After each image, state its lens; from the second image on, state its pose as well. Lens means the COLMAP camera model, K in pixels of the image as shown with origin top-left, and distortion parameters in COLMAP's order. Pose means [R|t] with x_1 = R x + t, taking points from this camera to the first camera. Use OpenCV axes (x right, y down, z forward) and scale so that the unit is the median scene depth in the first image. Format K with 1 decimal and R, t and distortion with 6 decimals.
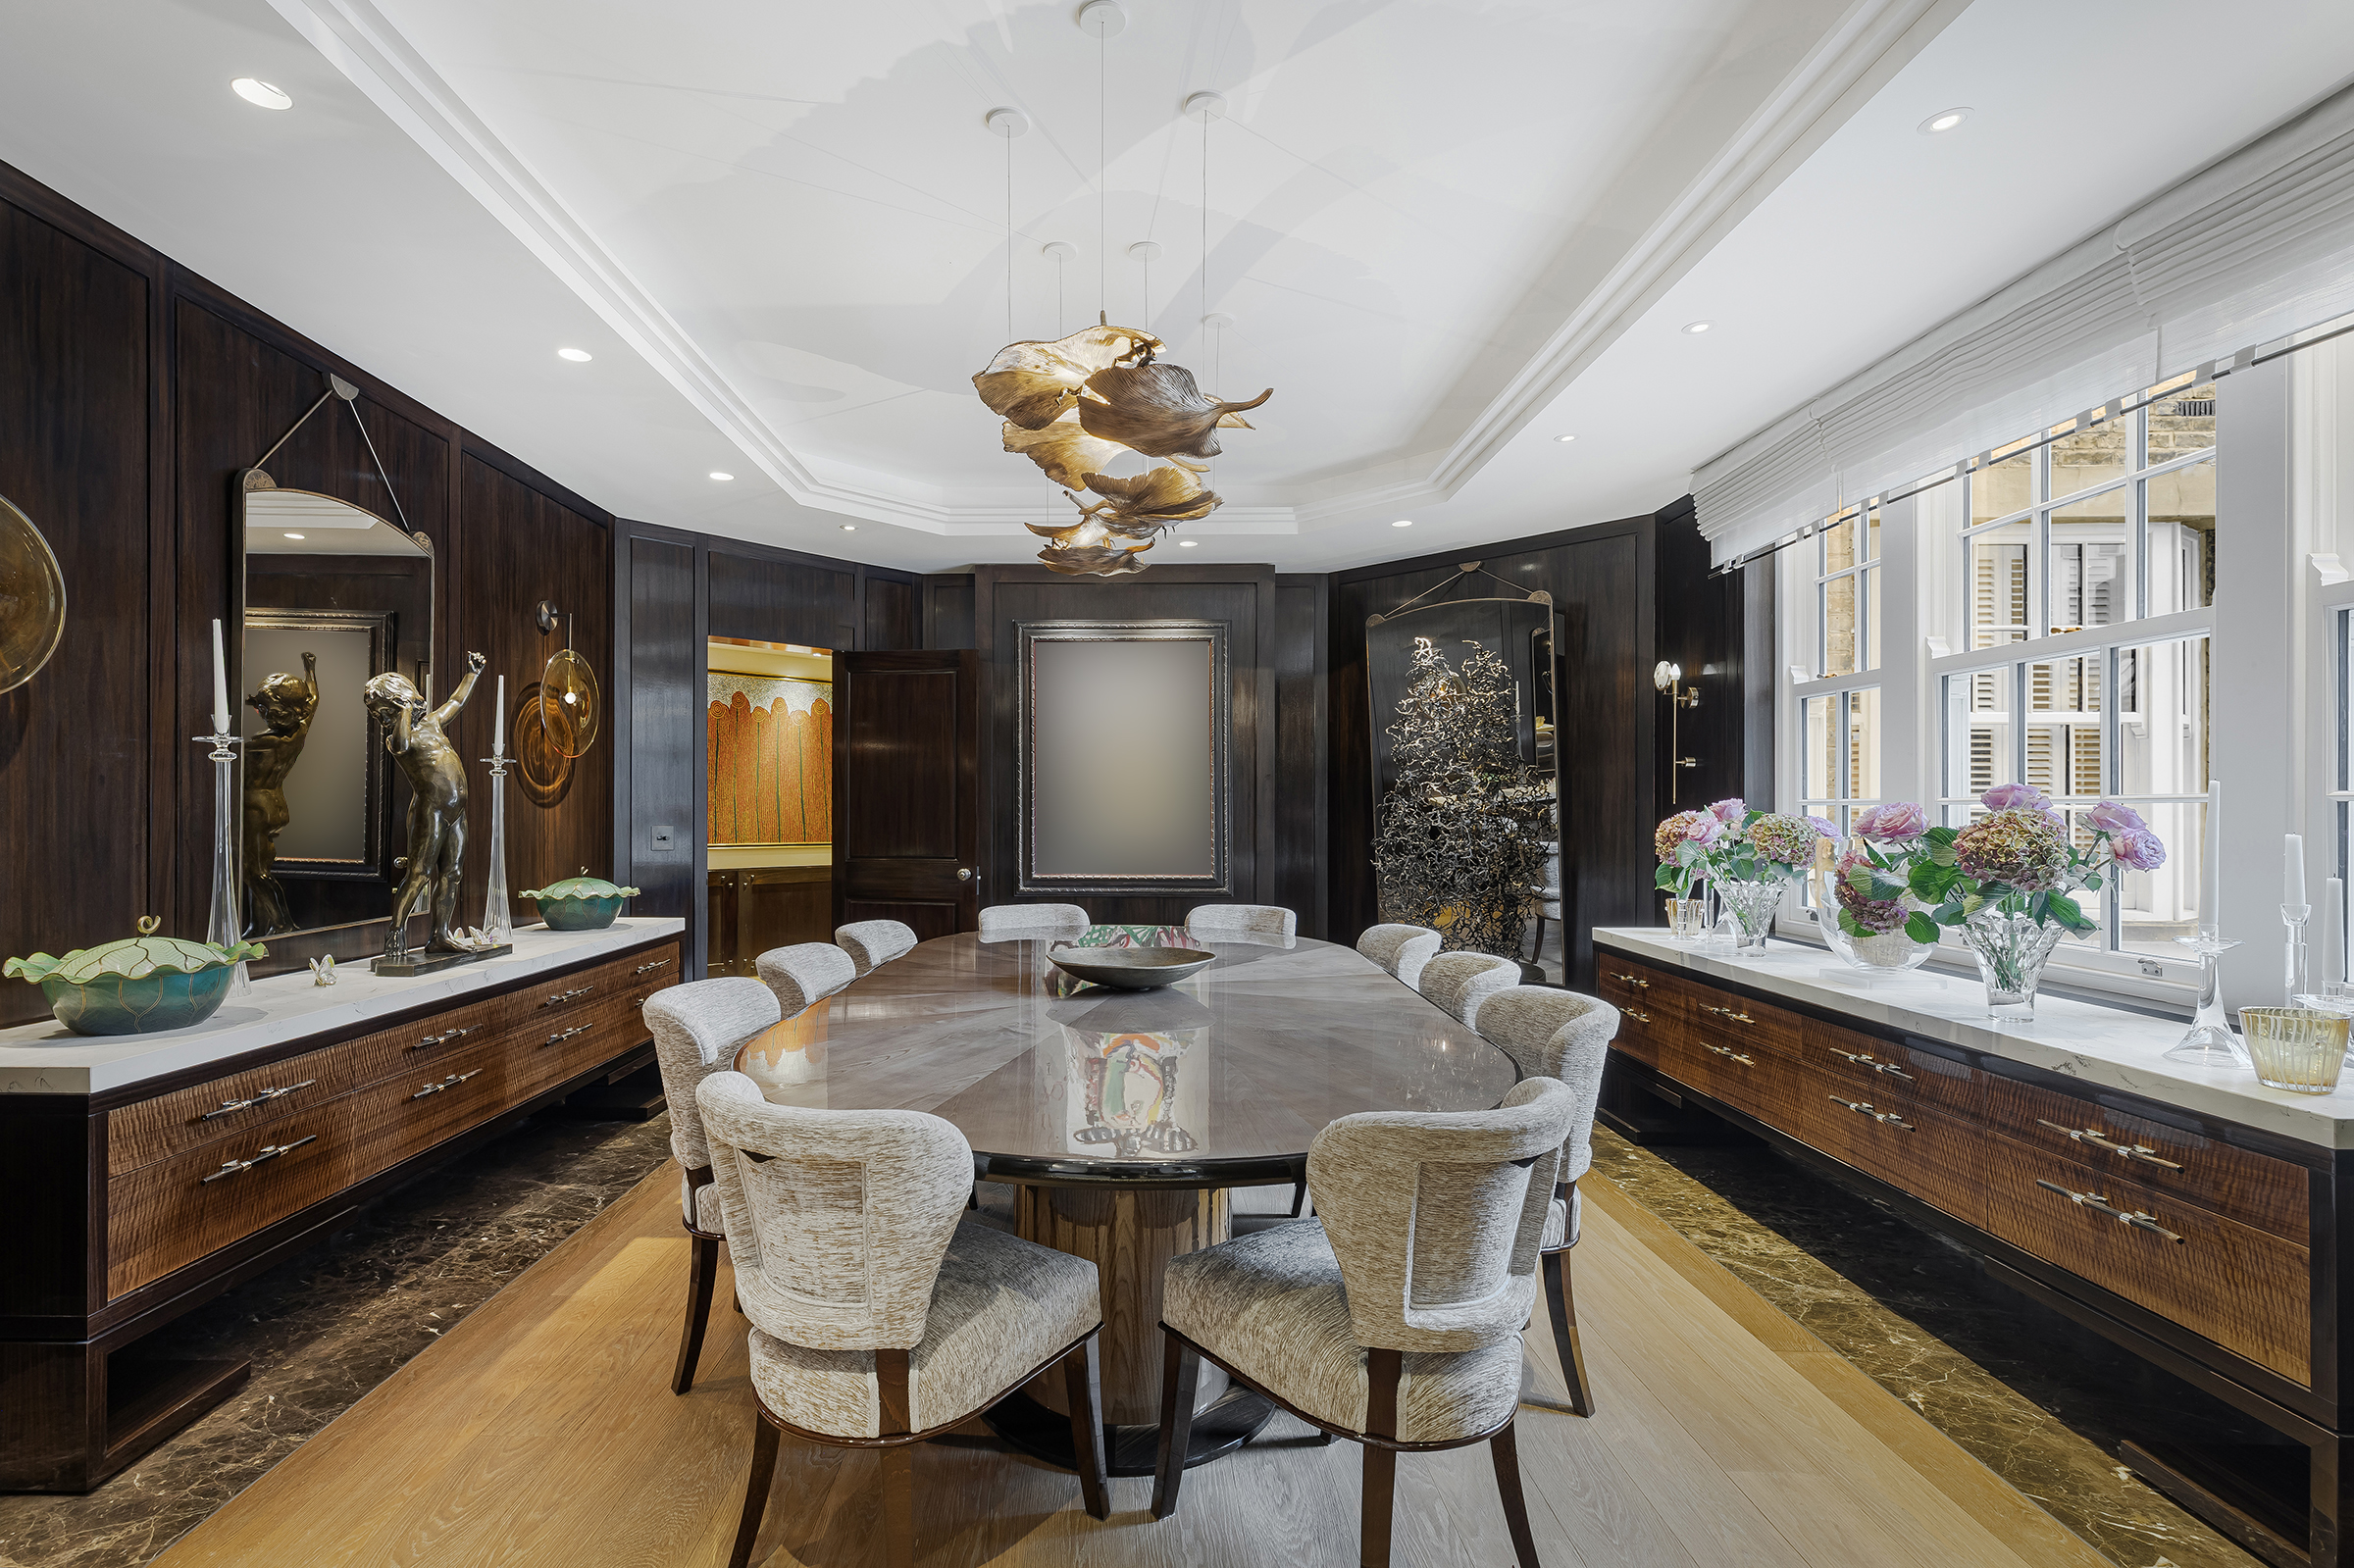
lens RADIAL K [[1070.9, 0, 1175.0], [0, 1070.9, 791.1], [0, 0, 1]] dist [0.001163, 0.000402]
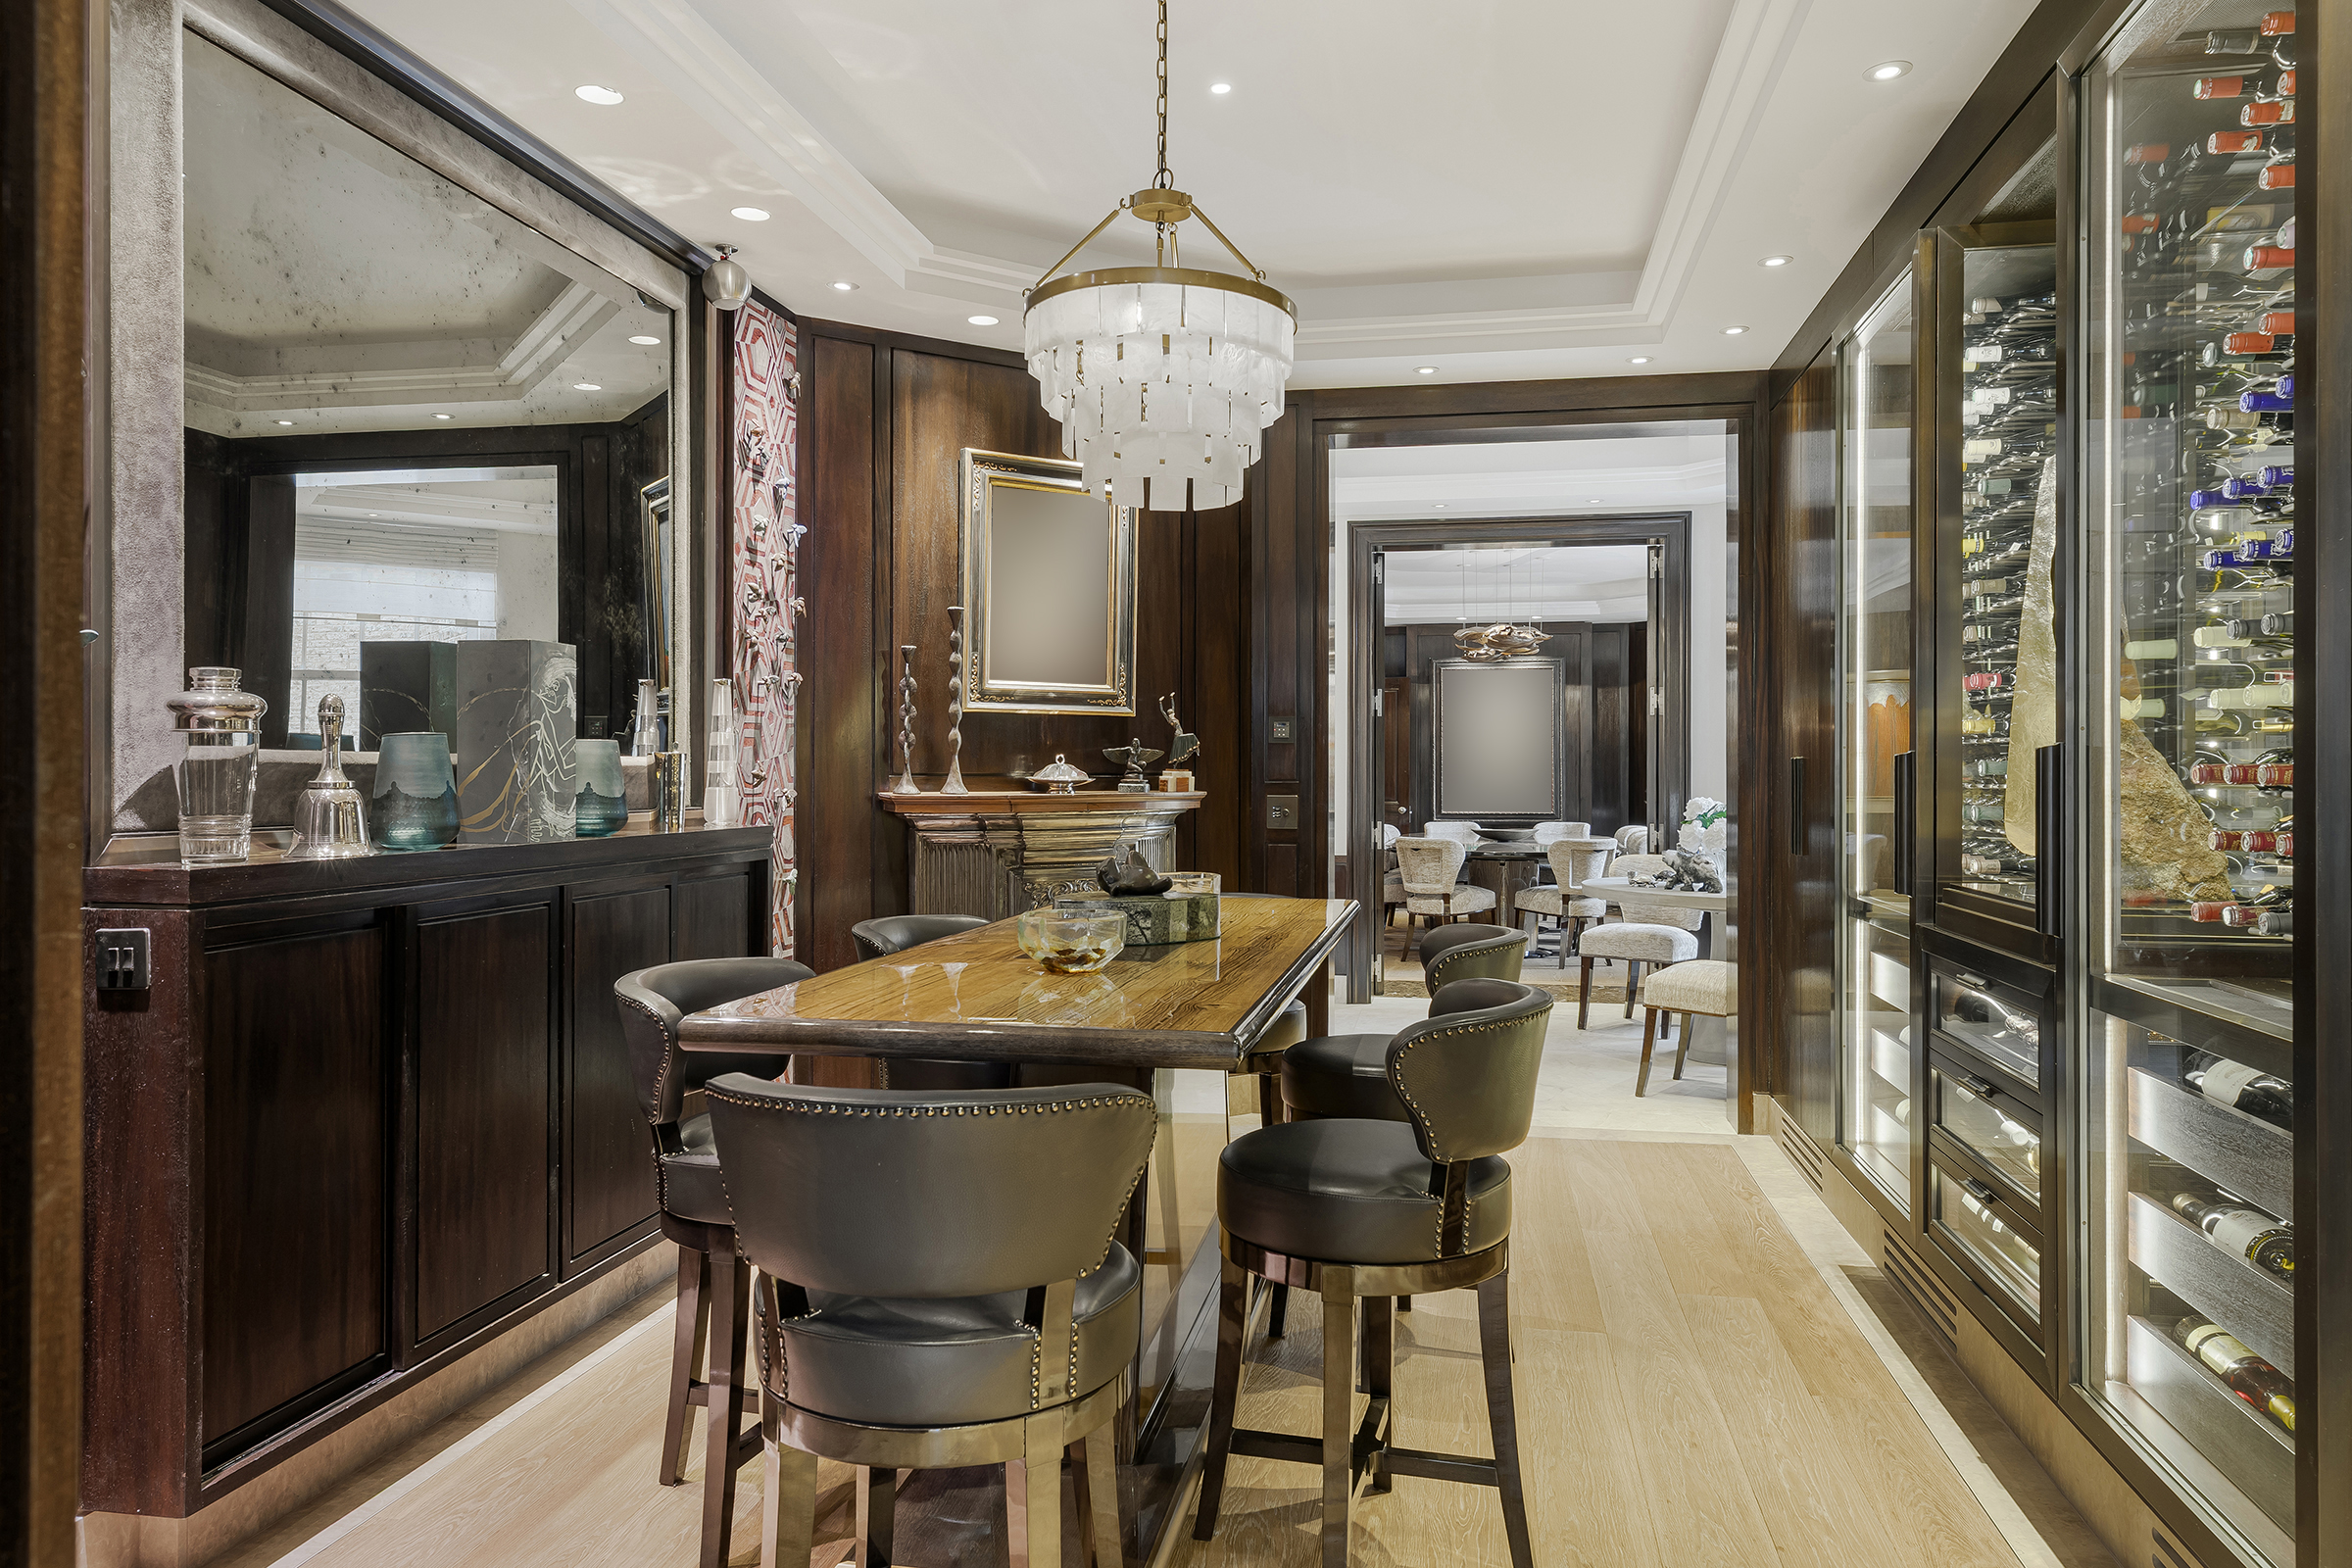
lens RADIAL K [[1611.6, 0, 1175.9], [0, 1611.6, 775.0], [0, 0, 1]] dist [-0.013344, -0.001911]
pose [[0.973374, 0.001263, -0.229221, 0.048471], [-0.000636, 0.999996, 0.002809, 0.016562], [0.229223, -0.002589, 0.973370, -1.805778]]
